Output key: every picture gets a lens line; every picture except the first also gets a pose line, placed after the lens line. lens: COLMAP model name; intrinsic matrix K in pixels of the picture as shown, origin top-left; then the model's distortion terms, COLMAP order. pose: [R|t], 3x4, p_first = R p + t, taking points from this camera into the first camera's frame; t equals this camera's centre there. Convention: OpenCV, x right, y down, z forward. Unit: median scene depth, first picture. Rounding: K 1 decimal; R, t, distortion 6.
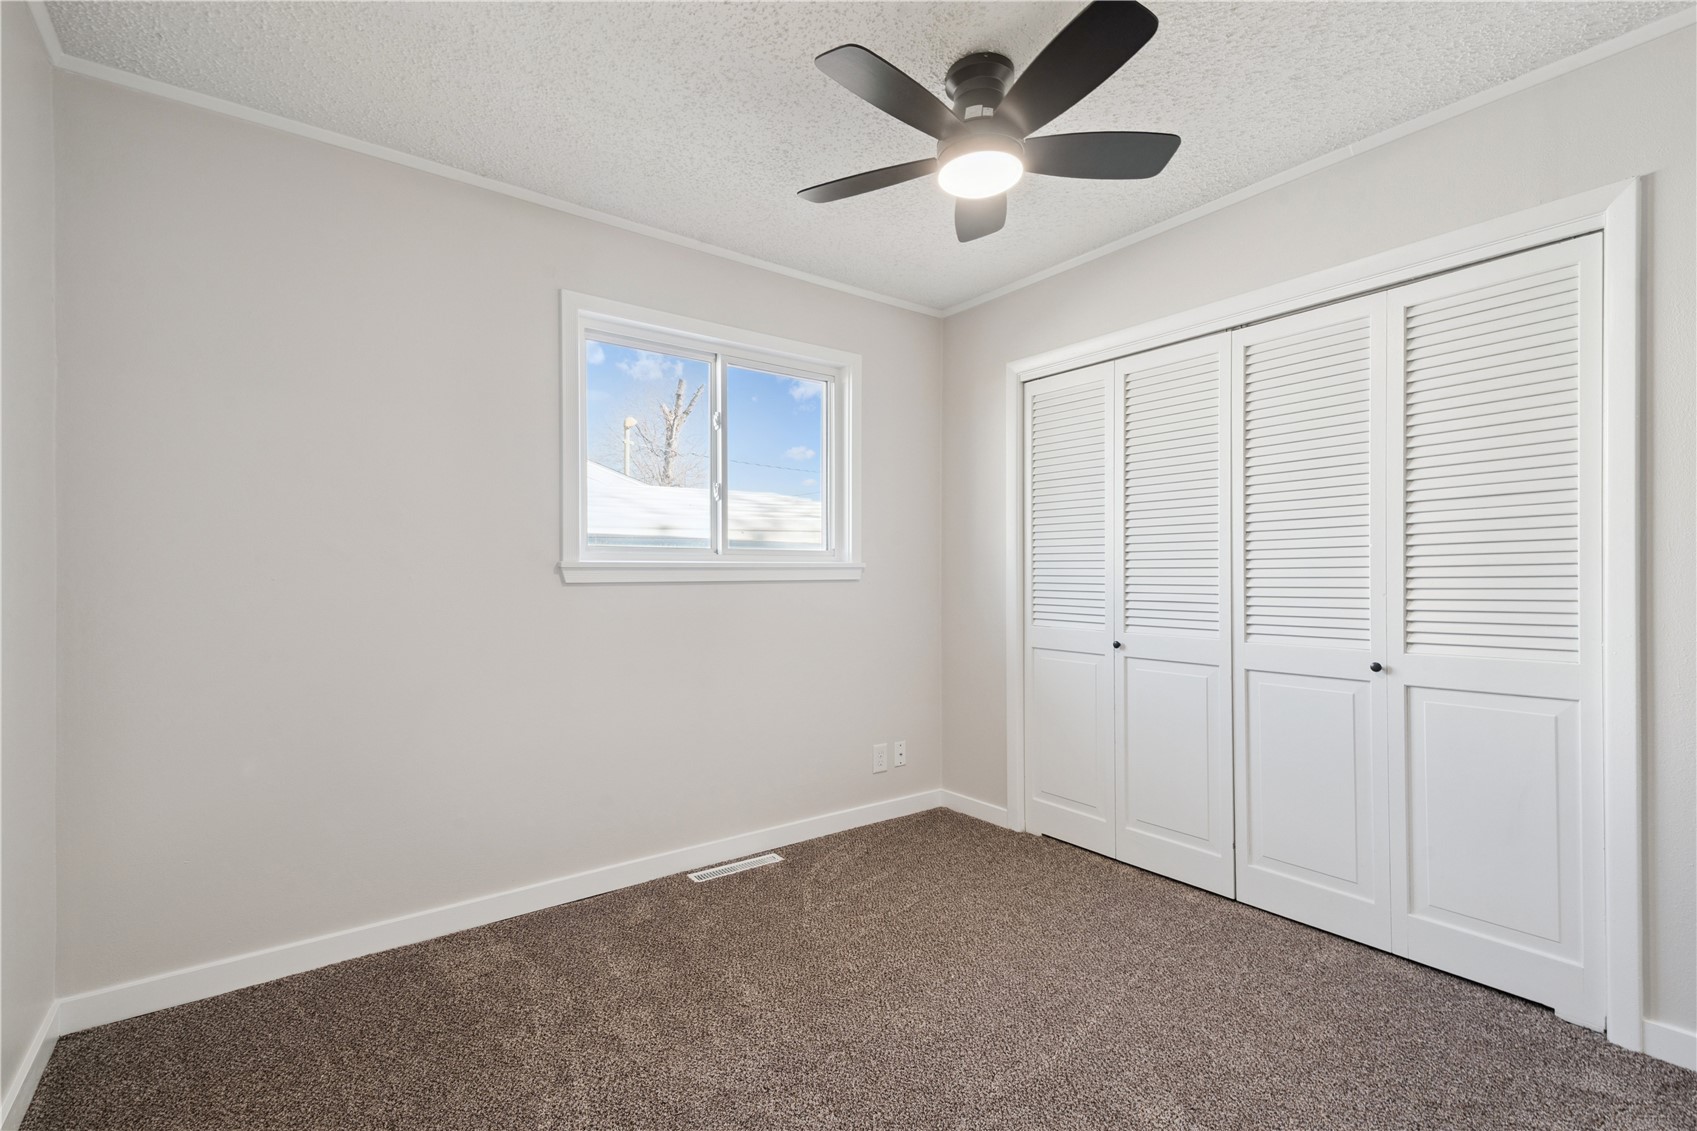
lens RADIAL K [[775.3, 0, 876.9], [0, 775.3, 574.4], [0, 0, 1]] dist [-0.009425, 0.003796]
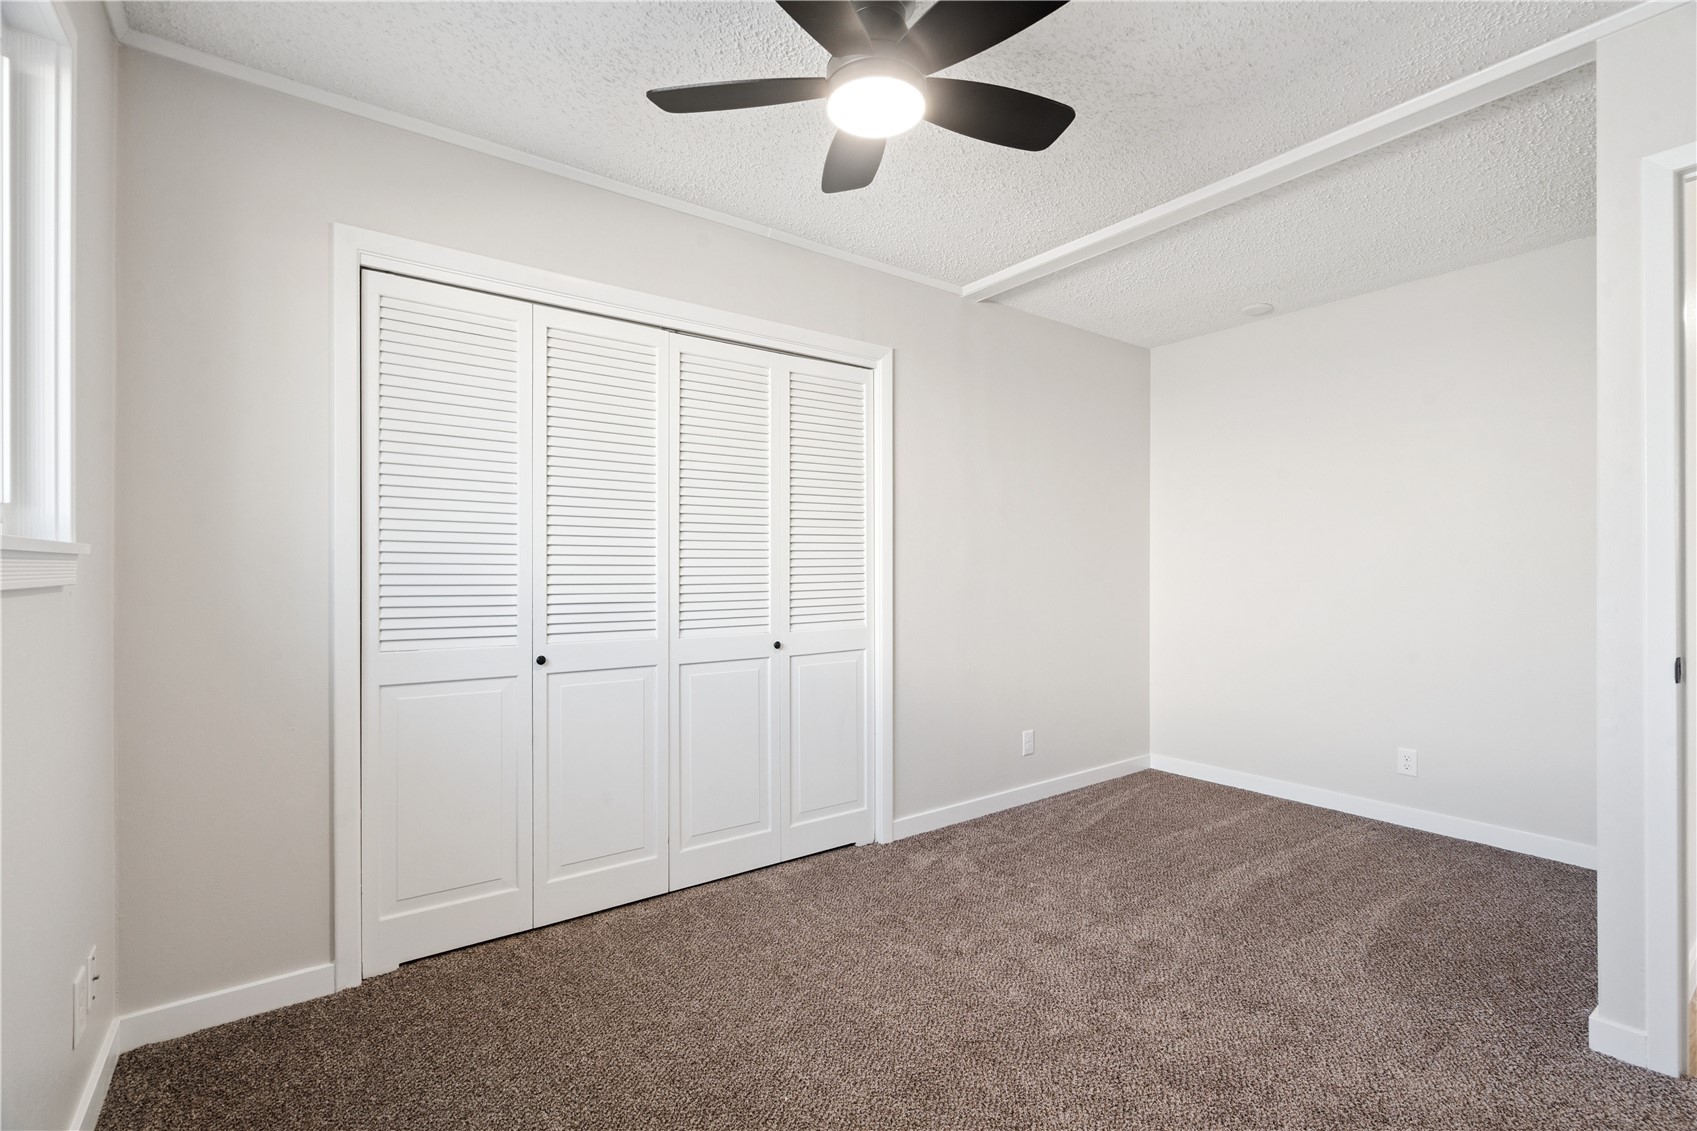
lens RADIAL K [[775.3, 0, 884.3], [0, 775.3, 569.7], [0, 0, 1]] dist [-0.009425, 0.003796]
pose [[-0.019202, 0.000720, 0.999815, -0.567501], [-0.002708, 0.999996, -0.000772, -0.003384], [-0.999812, -0.002723, -0.019200, 0.749293]]
